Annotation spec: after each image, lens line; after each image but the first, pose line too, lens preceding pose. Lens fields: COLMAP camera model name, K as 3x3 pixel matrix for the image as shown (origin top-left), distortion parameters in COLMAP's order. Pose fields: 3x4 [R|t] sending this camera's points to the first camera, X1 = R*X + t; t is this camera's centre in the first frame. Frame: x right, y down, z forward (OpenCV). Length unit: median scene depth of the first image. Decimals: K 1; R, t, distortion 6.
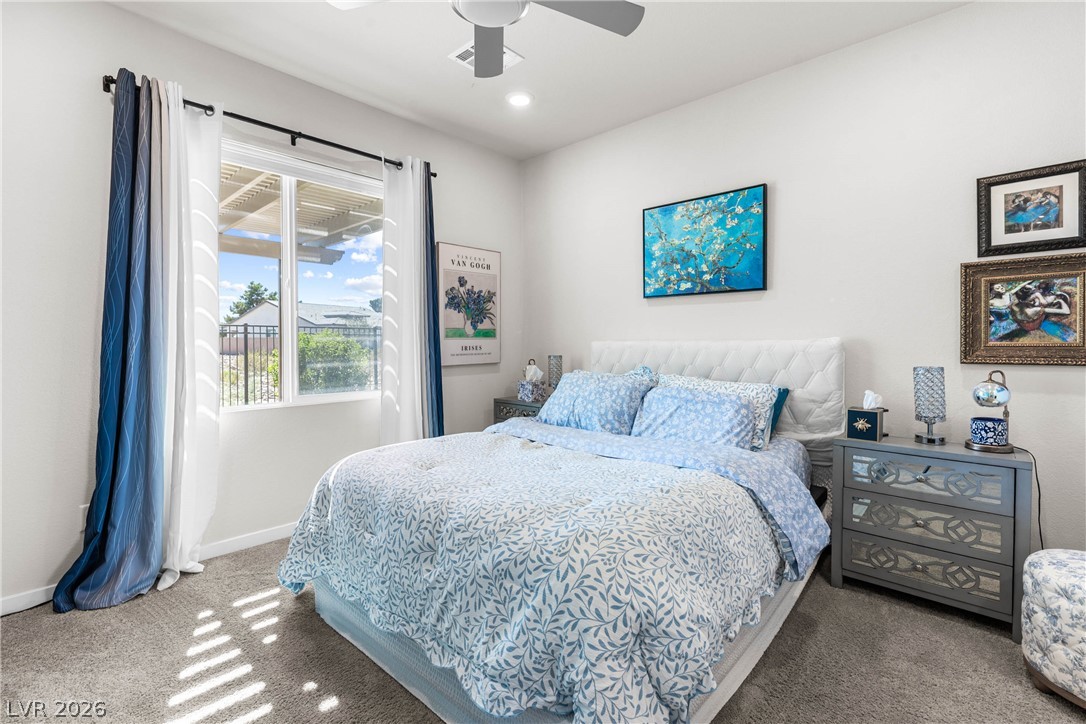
lens RADIAL K [[495.3, 0, 560.7], [0, 495.3, 342.5], [0, 0, 1]] dist [0.002755, -0.000599]
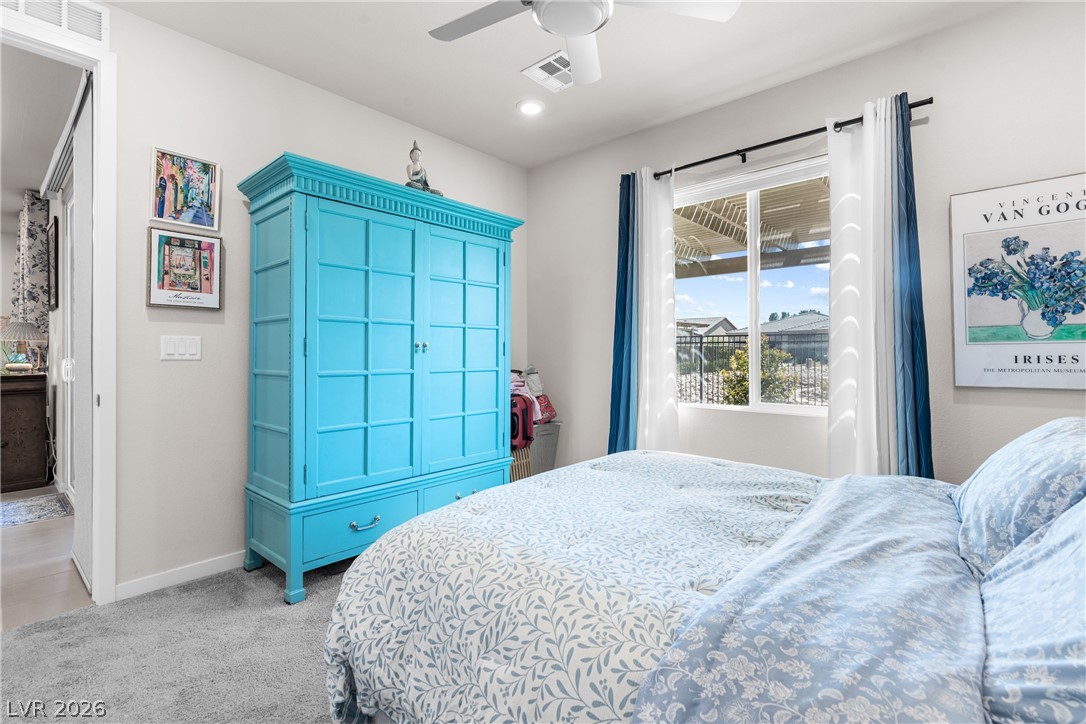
lens RADIAL K [[495.3, 0, 517.1], [0, 495.3, 343.6], [0, 0, 1]] dist [0.002755, -0.000599]
pose [[-0.016512, -0.016507, -0.999727, 0.471894], [0.002116, 0.999861, -0.016544, 0.001987], [0.999861, -0.002388, -0.016475, 0.499355]]
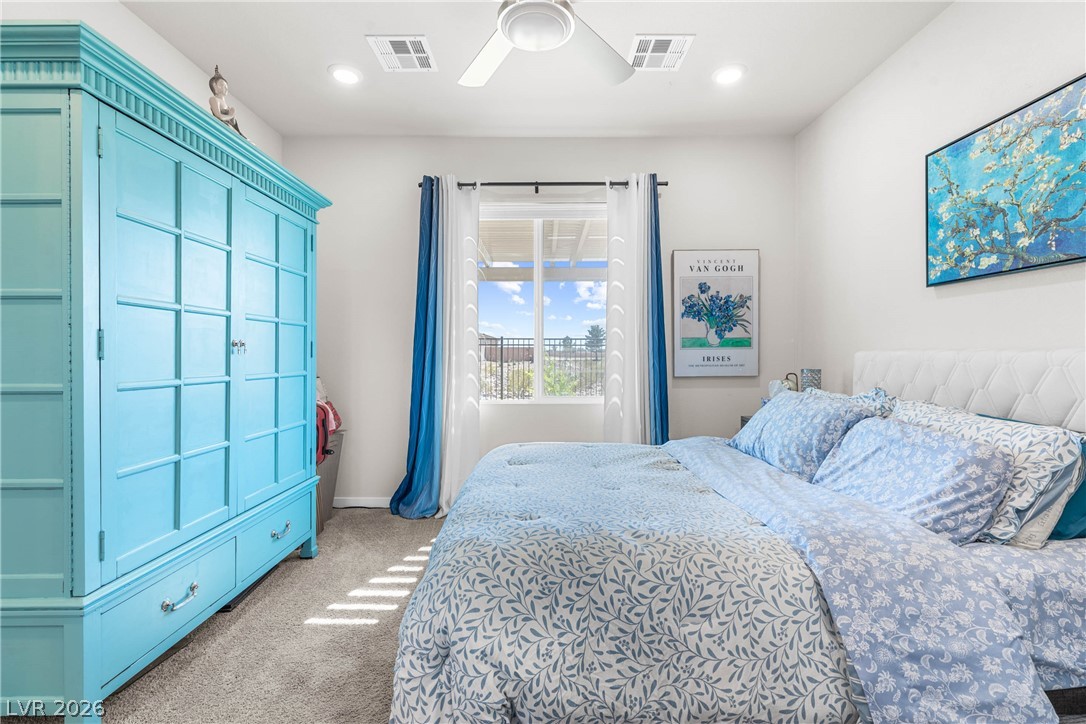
lens RADIAL K [[495.3, 0, 537.2], [0, 495.3, 351.1], [0, 0, 1]] dist [0.002755, -0.000599]
pose [[0.658153, -0.002092, -0.752881, 0.356664], [-0.001936, 0.999988, -0.004471, 0.002006], [0.752881, 0.004400, 0.658142, 0.172014]]
